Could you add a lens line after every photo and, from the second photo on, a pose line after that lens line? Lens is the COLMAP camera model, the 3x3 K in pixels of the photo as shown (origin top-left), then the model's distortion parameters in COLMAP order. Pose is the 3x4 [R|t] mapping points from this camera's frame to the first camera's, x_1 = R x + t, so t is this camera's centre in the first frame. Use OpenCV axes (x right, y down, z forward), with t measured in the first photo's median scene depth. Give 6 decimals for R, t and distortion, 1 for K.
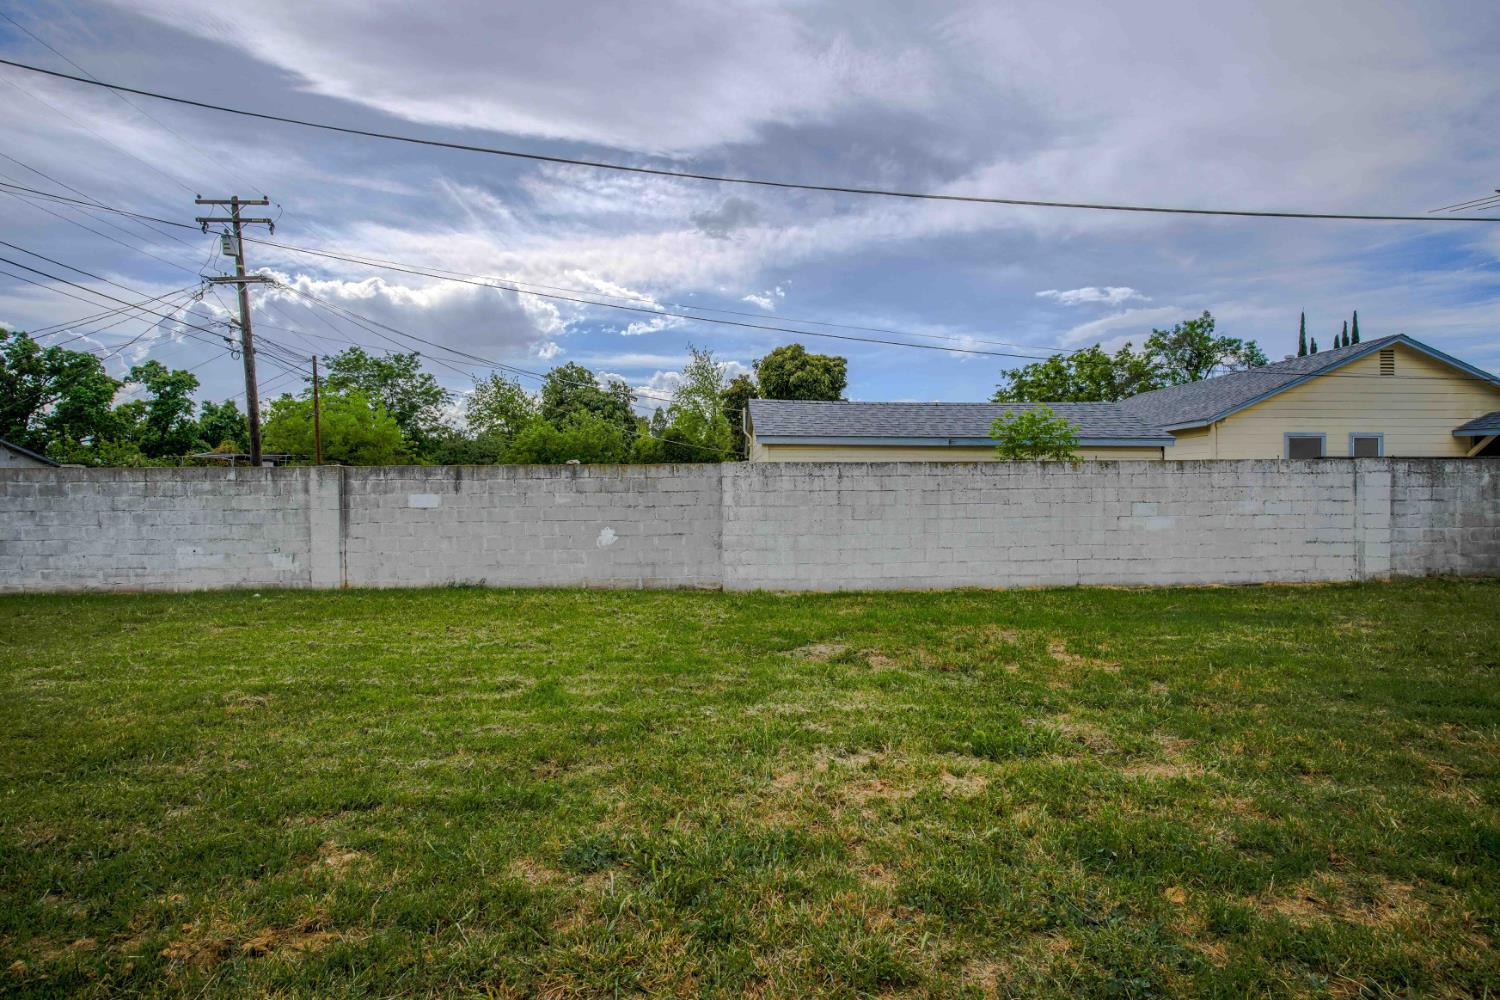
lens RADIAL K [[768.8, 0, 750.6], [0, 768.8, 467.1], [0, 0, 1]] dist [-0.002842, 0.012621]
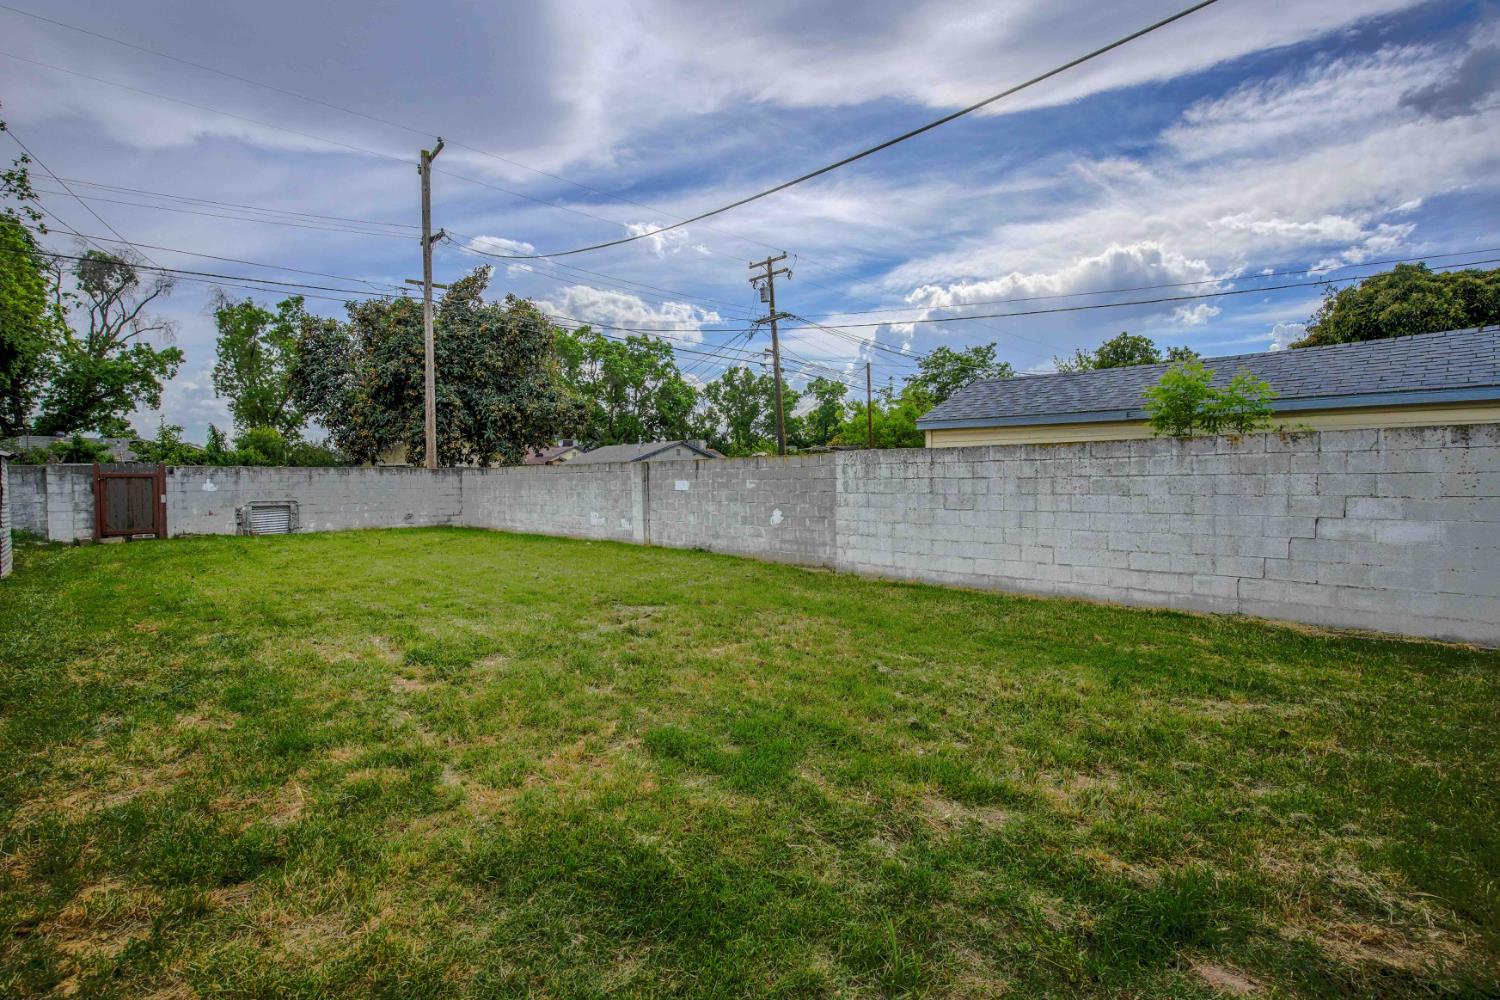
lens RADIAL K [[710.1, 0, 724.6], [0, 710.1, 498.6], [0, 0, 1]] dist [0.002292, 0.001441]
pose [[0.655511, 0.021659, -0.754875, 0.241727], [0.034336, 0.997700, 0.058443, -0.001526], [0.754405, -0.064229, 0.653259, 0.095108]]
